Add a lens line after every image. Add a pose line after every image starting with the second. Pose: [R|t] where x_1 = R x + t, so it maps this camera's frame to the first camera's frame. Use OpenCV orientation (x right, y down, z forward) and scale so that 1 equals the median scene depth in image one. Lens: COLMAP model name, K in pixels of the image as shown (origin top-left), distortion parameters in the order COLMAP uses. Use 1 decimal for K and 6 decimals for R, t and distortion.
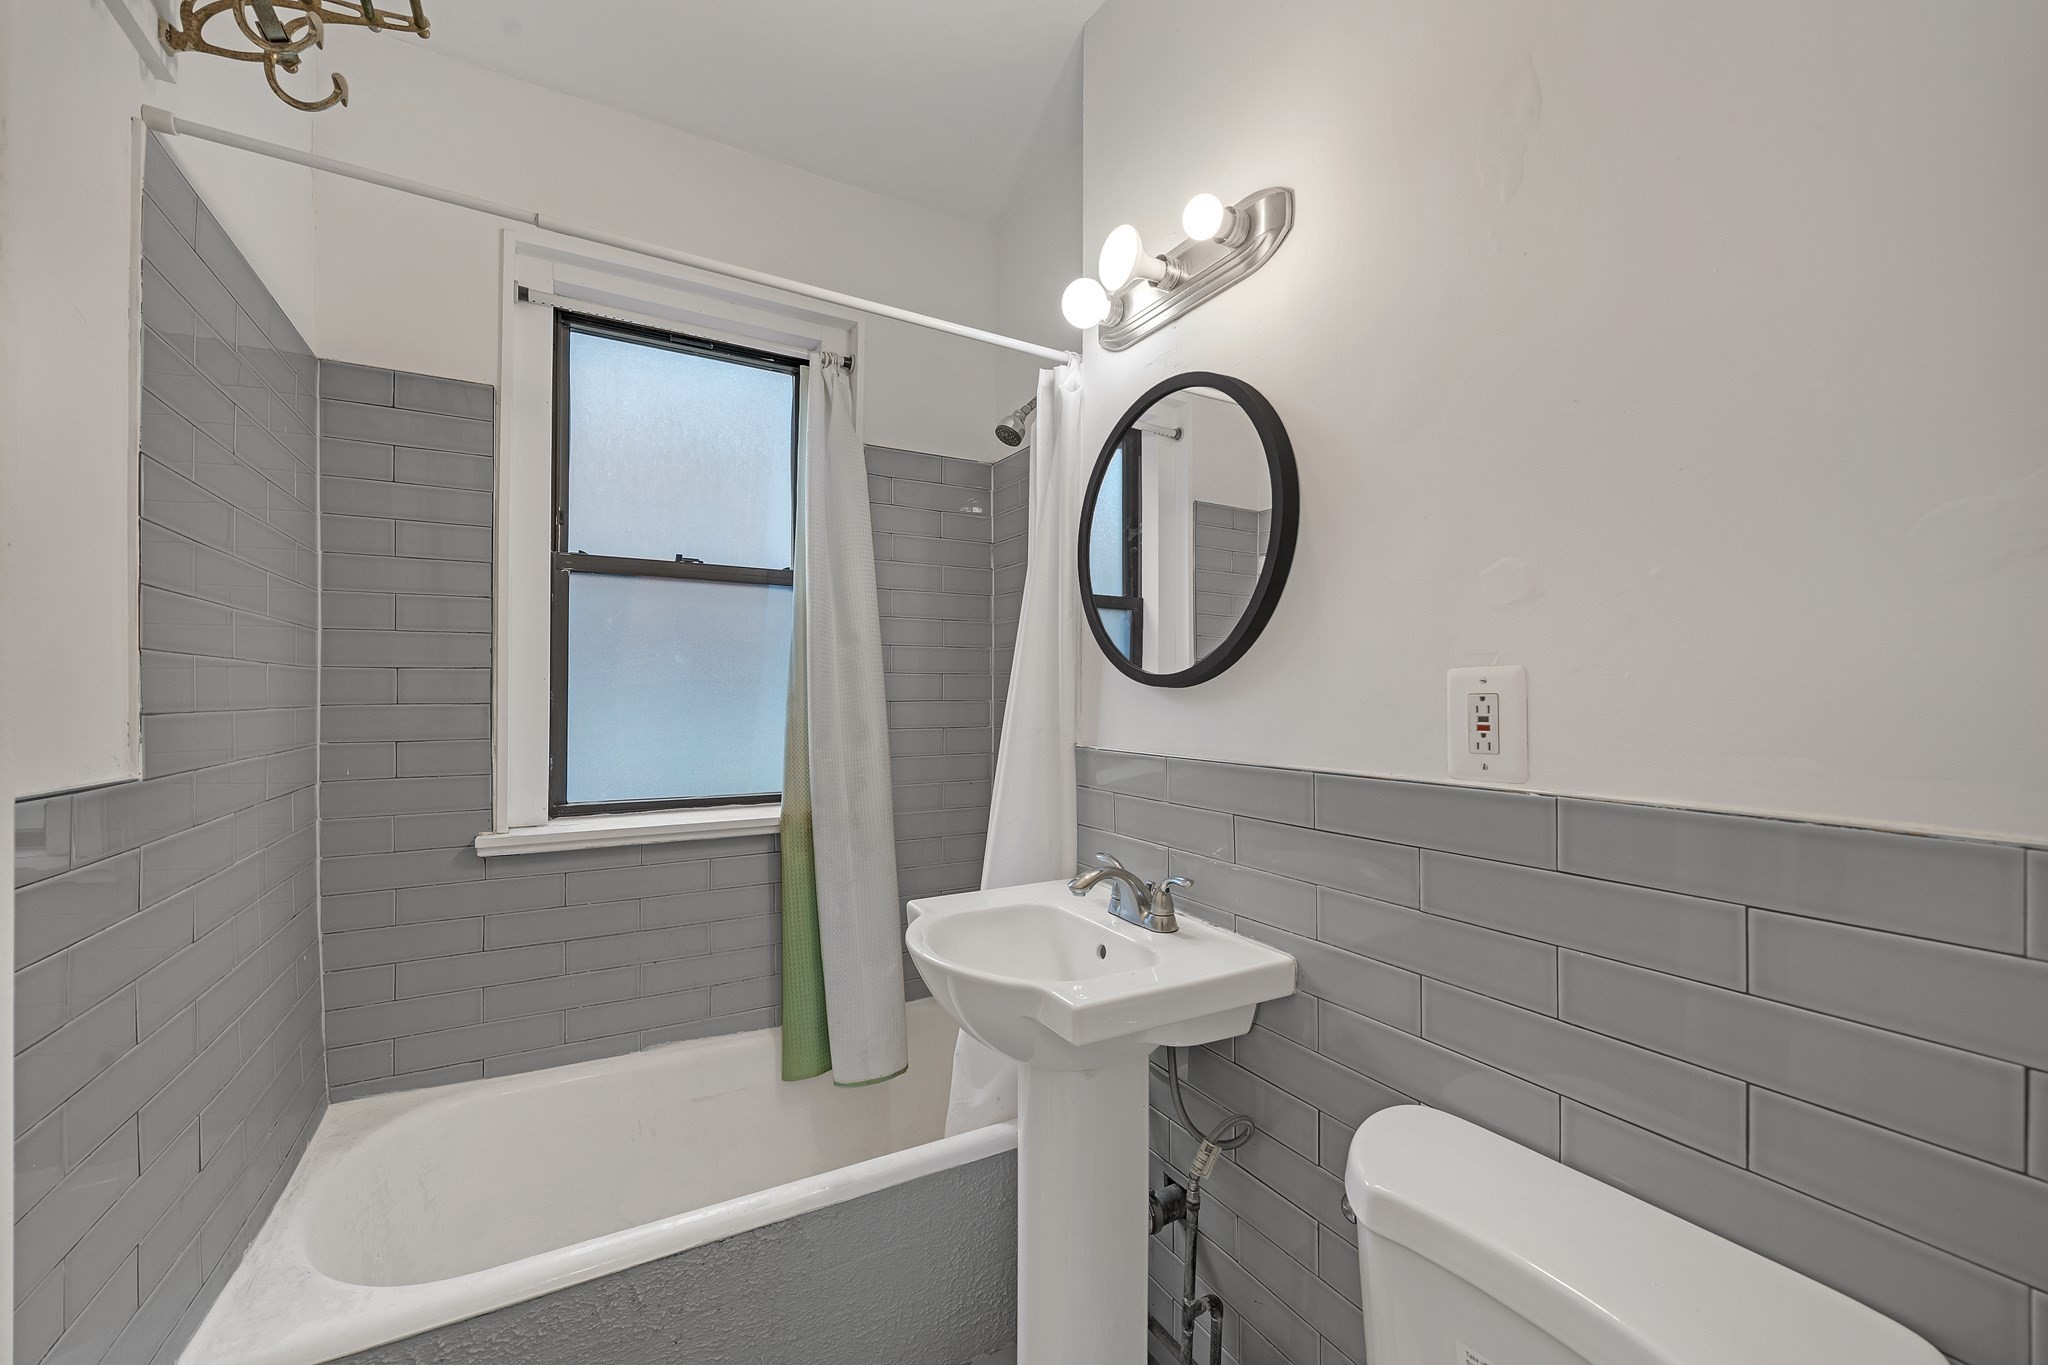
lens RADIAL K [[818.5, 0, 1012.9], [0, 818.5, 695.8], [0, 0, 1]] dist [-0.001936, 0.000088]
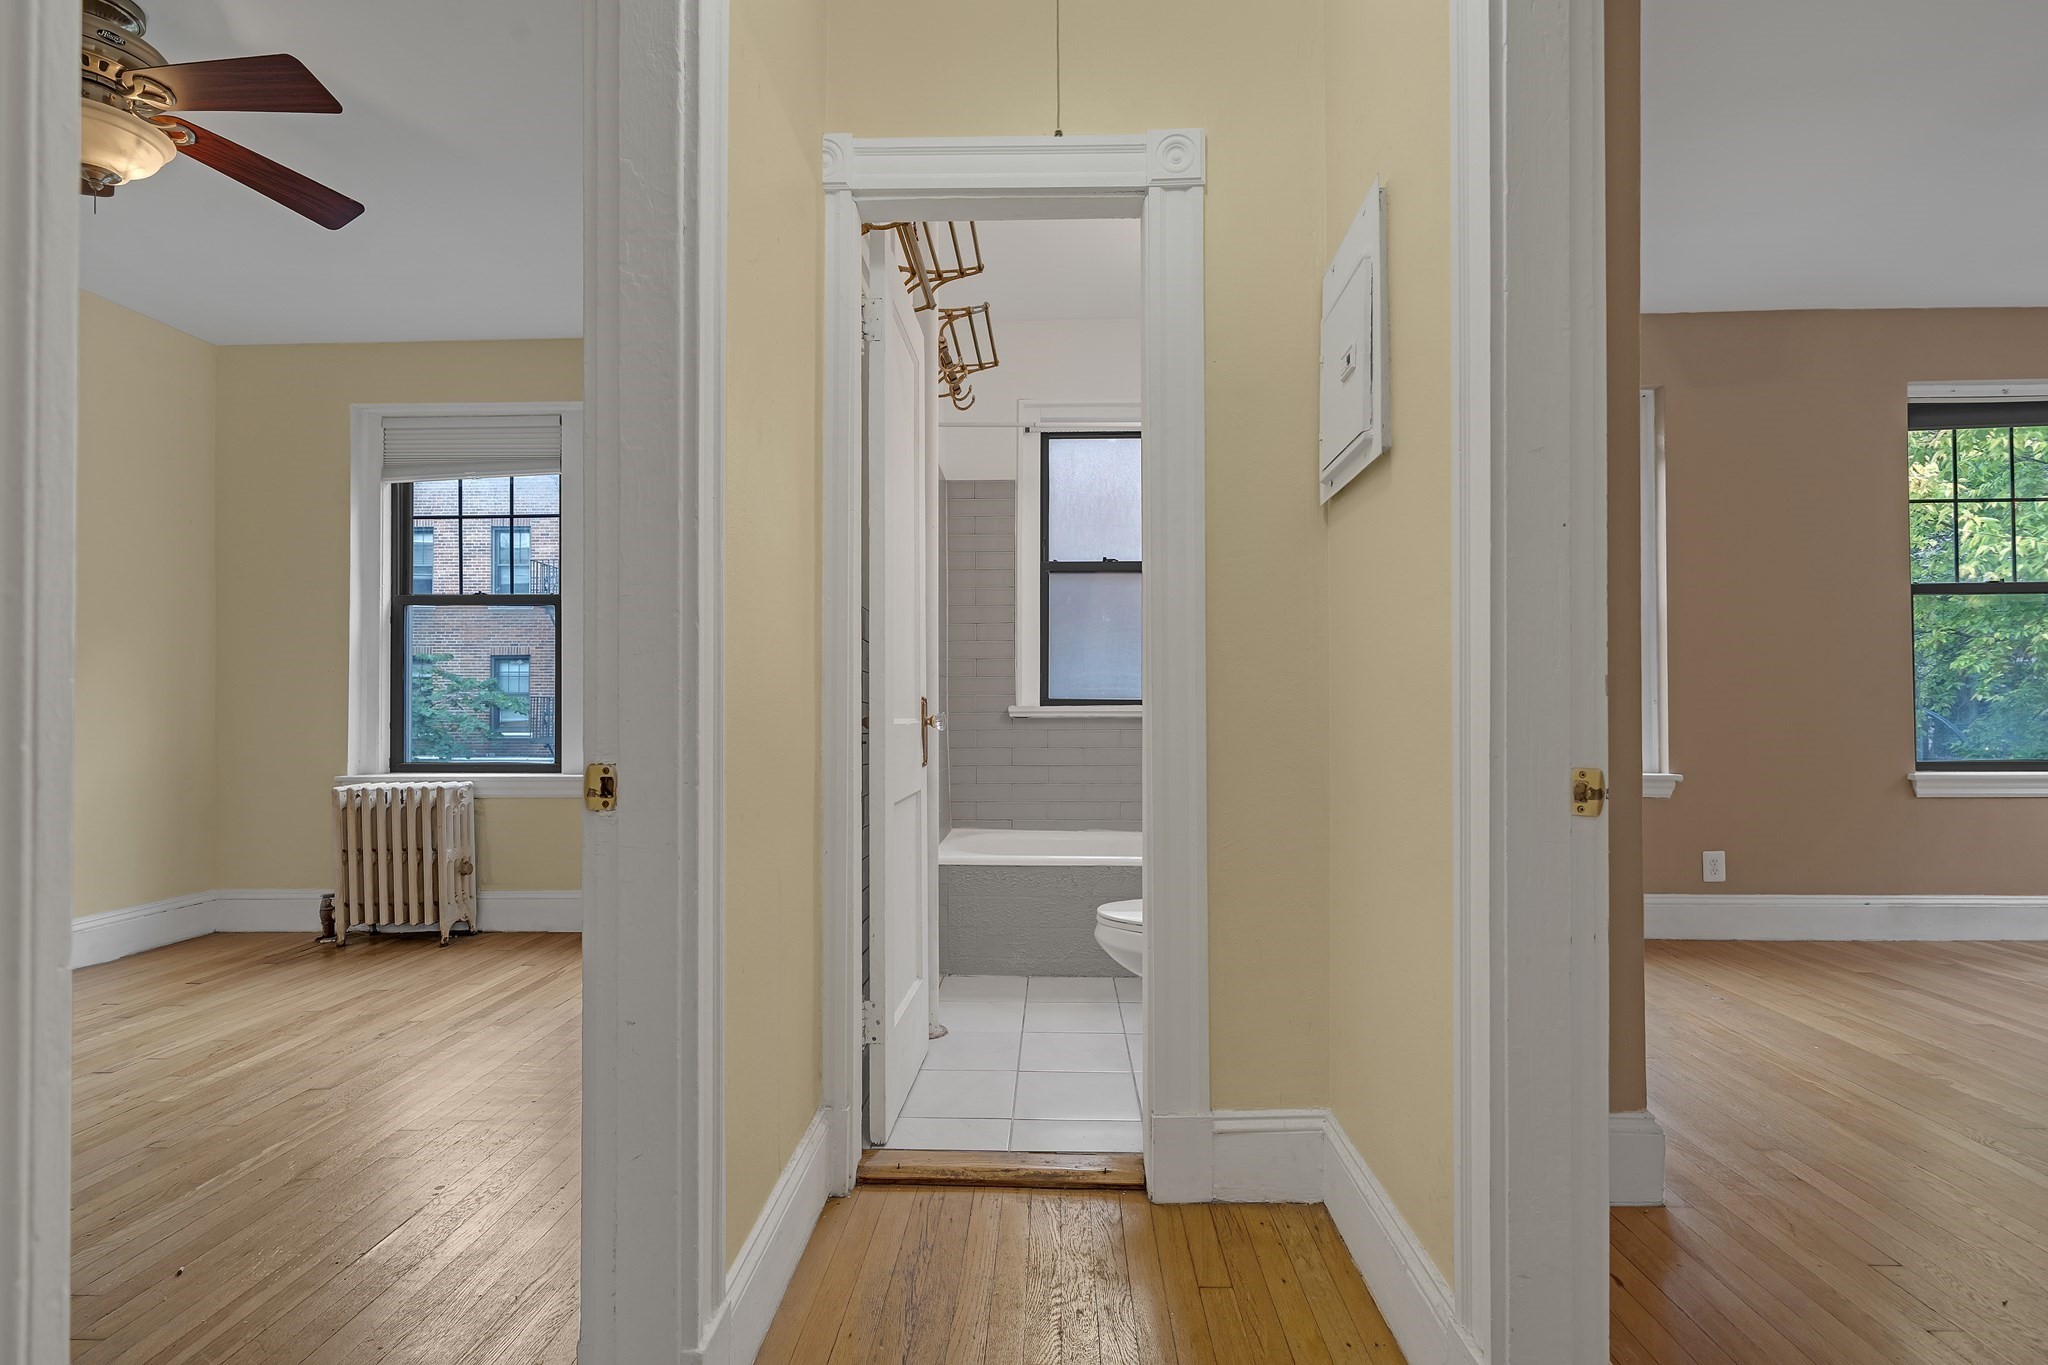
lens RADIAL K [[818.5, 0, 1031.0], [0, 818.5, 695.0], [0, 0, 1]] dist [-0.001936, 0.000088]
pose [[0.865982, -0.000532, -0.500075, 0.366167], [0.004298, 0.999970, 0.006378, 0.121312], [0.500057, -0.007672, 0.865959, -0.658023]]
